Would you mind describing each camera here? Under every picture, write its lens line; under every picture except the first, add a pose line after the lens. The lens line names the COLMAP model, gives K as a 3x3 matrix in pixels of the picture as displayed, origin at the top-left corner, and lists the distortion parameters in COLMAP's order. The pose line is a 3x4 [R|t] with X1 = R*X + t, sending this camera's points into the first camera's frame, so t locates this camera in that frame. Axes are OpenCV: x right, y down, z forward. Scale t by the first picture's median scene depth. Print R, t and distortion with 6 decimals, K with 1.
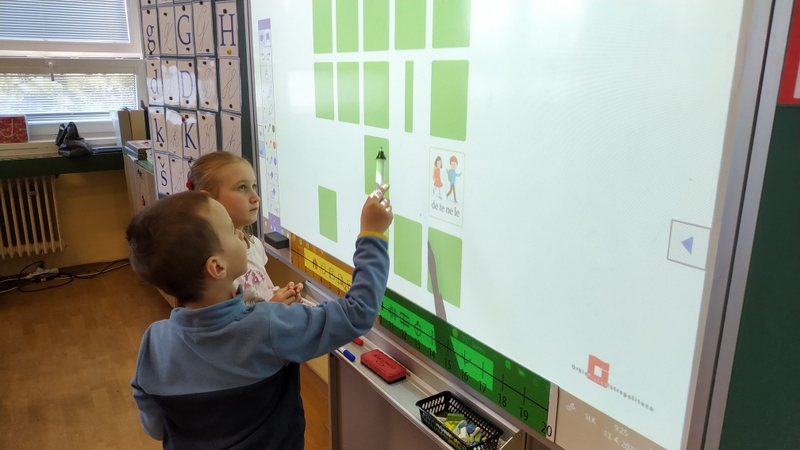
lens RADIAL K [[577.5, 0, 406.4], [0, 577.5, 223.7], [0, 0, 1]] dist [0.027979, -0.051406]
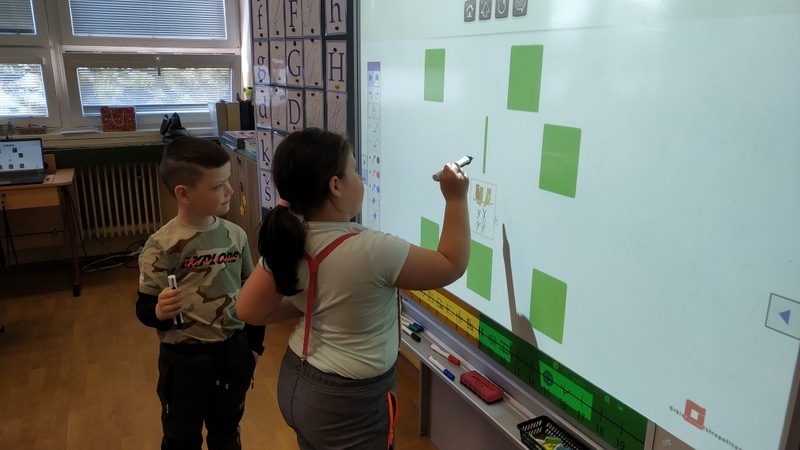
lens RADIAL K [[579.9, 0, 400.0], [0, 579.9, 225.0], [0, 0, 1]] dist [0.056550, -0.125521]
pose [[0.993608, 0.034121, -0.107606, -0.070254], [-0.033237, 0.999398, 0.009994, -0.057456], [0.107882, -0.006354, 0.994143, -0.104105]]
